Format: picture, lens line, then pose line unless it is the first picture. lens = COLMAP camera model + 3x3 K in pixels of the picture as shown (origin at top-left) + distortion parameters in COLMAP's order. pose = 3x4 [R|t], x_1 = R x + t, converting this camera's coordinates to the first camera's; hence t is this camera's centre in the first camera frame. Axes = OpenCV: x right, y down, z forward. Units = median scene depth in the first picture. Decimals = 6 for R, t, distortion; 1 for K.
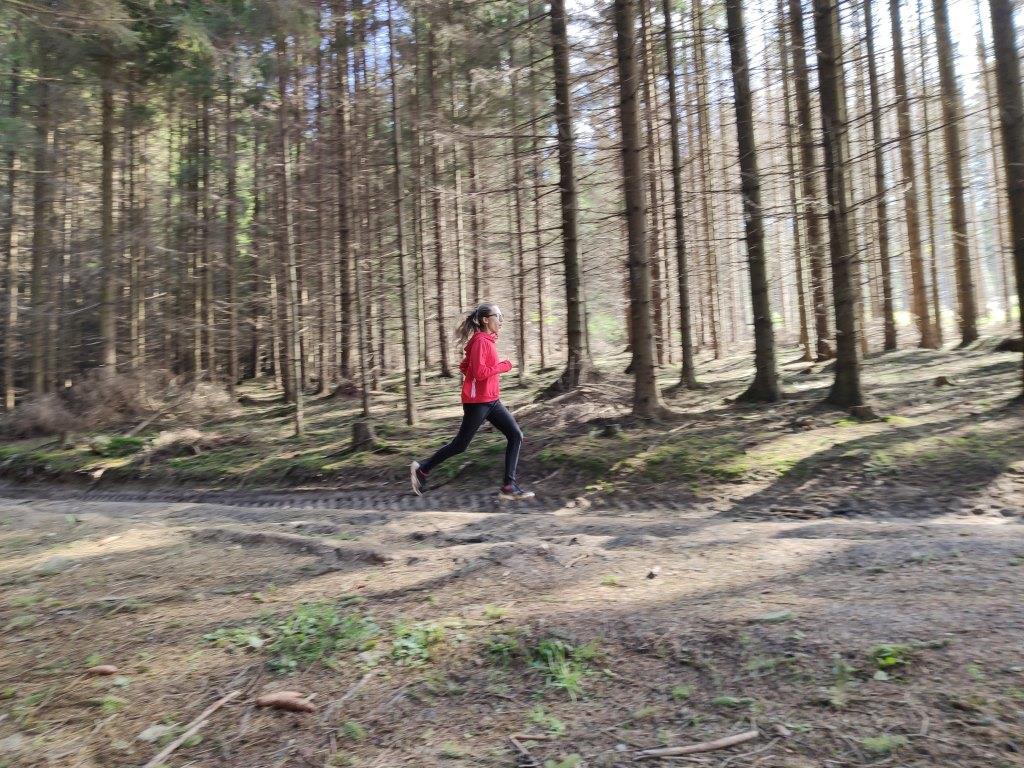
lens RADIAL K [[749.4, 0, 513.1], [0, 749.4, 374.4], [0, 0, 1]] dist [-0.006757, -0.015011]
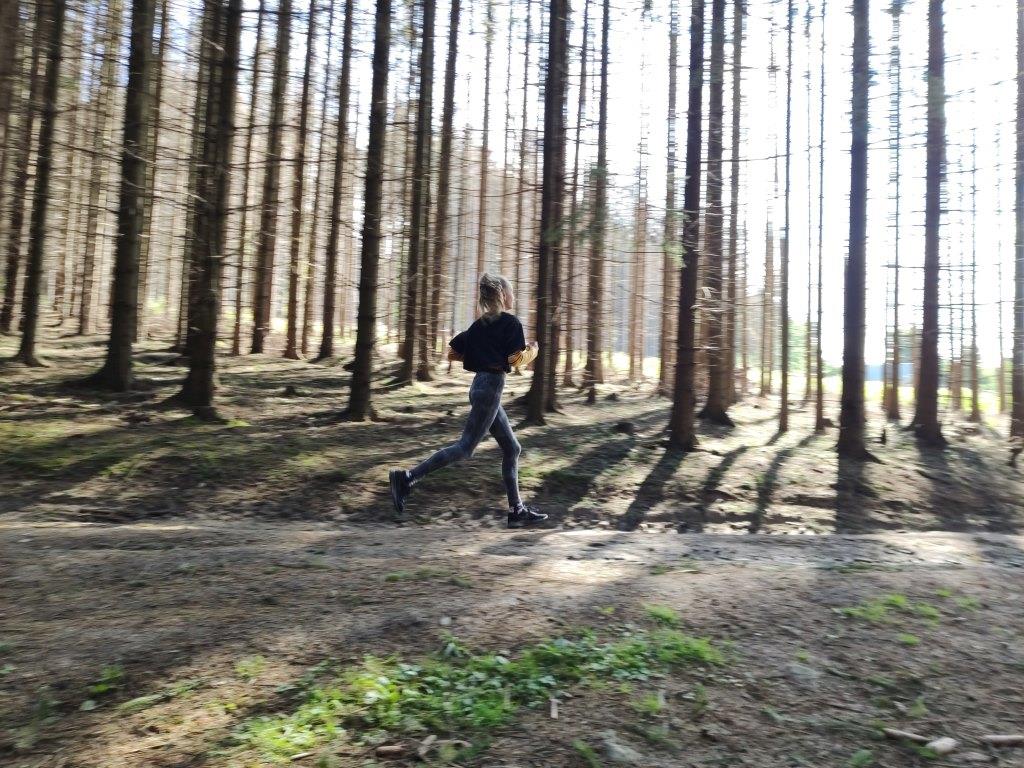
lens RADIAL K [[749.4, 0, 518.1], [0, 749.4, 359.2], [0, 0, 1]] dist [-0.006757, -0.015011]
pose [[0.711985, 0.141428, 0.687805, 0.129082], [-0.137455, 0.988628, -0.060997, -0.034064], [-0.688610, -0.051113, 0.723328, -0.023028]]
